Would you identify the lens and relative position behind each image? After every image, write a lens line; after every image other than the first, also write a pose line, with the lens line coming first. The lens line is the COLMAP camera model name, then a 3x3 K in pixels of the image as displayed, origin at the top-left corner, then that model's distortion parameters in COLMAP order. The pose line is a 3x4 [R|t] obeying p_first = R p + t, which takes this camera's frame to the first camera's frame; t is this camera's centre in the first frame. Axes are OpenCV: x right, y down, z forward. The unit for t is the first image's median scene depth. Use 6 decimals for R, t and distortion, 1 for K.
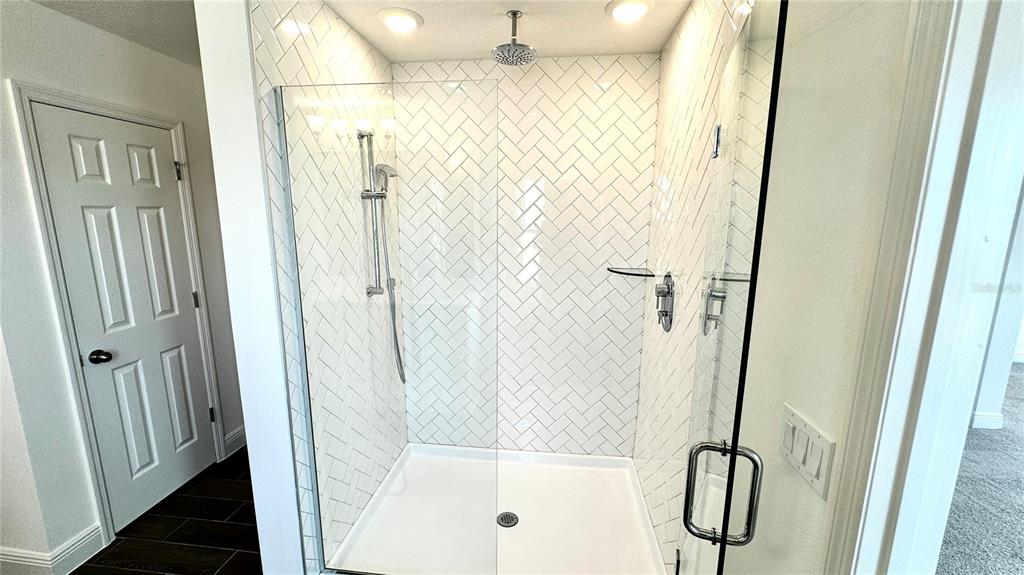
lens RADIAL K [[408.6, 0, 511.6], [0, 408.6, 287.9], [0, 0, 1]] dist [-0.003000, -0.000050]
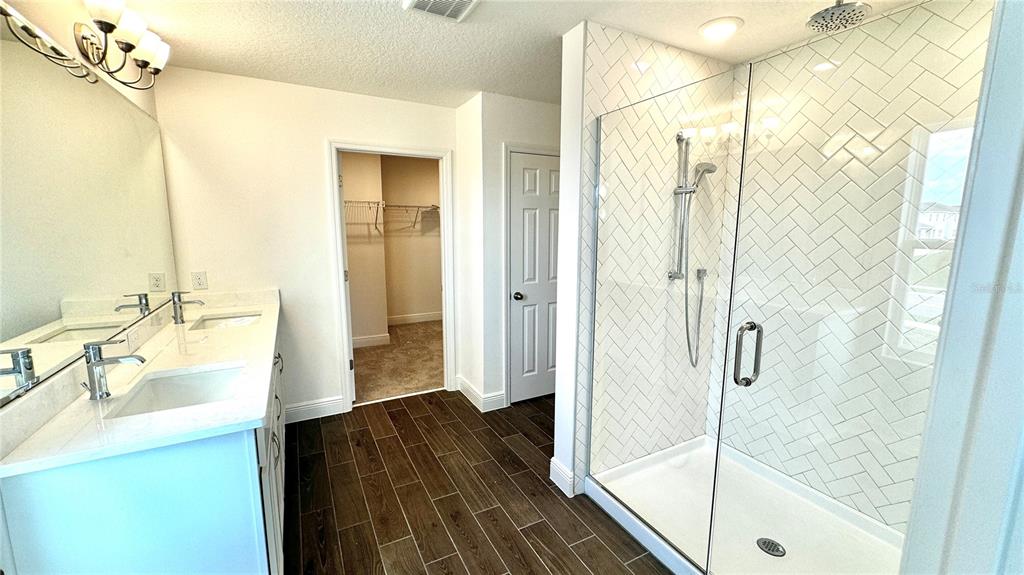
lens RADIAL K [[408.6, 0, 515.4], [0, 408.6, 287.6], [0, 0, 1]] dist [-0.003000, -0.000050]
pose [[0.573527, 0.117250, -0.810752, 0.366221], [-0.145953, 0.988494, 0.039707, 0.066473], [0.806080, 0.095559, 0.584041, -0.014357]]
